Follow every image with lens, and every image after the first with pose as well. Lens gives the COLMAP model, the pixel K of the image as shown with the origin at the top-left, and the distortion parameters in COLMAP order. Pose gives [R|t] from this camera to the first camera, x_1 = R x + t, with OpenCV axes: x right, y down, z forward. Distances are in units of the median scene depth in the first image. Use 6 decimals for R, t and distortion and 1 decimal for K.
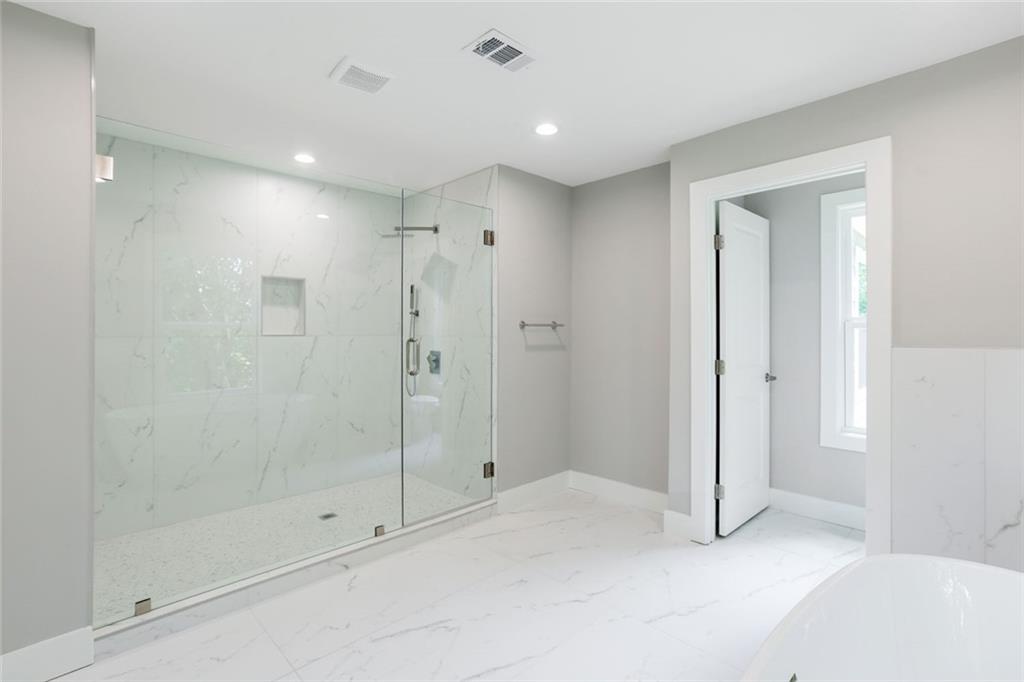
lens RADIAL K [[463.2, 0, 505.5], [0, 463.2, 335.7], [0, 0, 1]] dist [-0.002673, 0.000222]
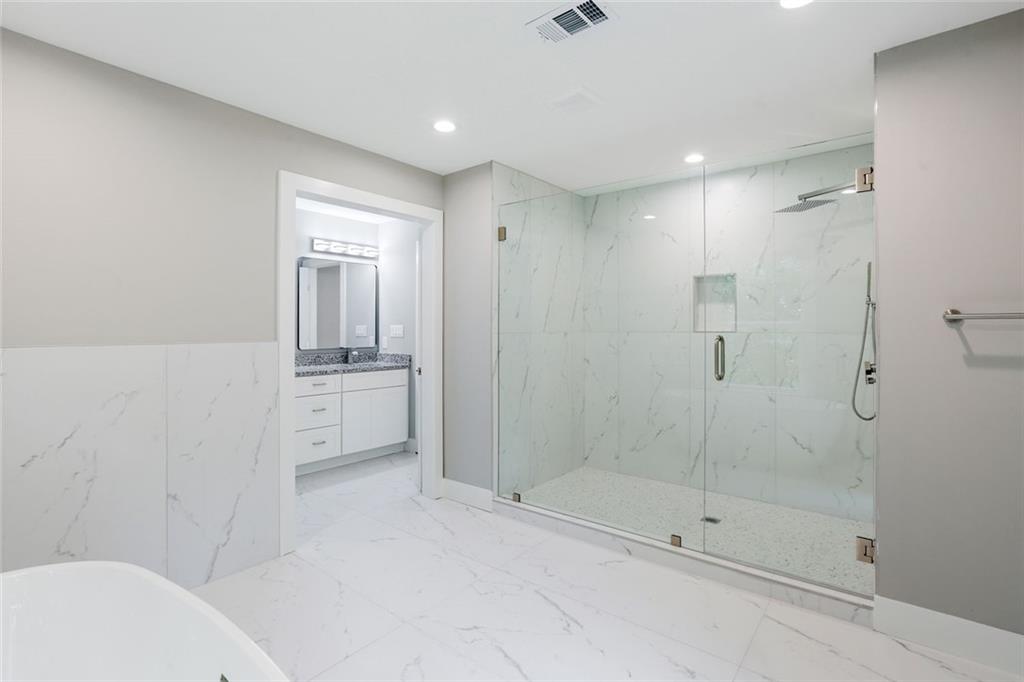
lens RADIAL K [[468.6, 0, 511.9], [0, 468.6, 333.9], [0, 0, 1]] dist [-0.030793, 0.001019]
pose [[0.159812, 0.011866, -0.987076, 0.499110], [-0.013032, 0.999866, 0.009910, -0.001373], [0.987061, 0.011280, 0.159946, 0.434202]]
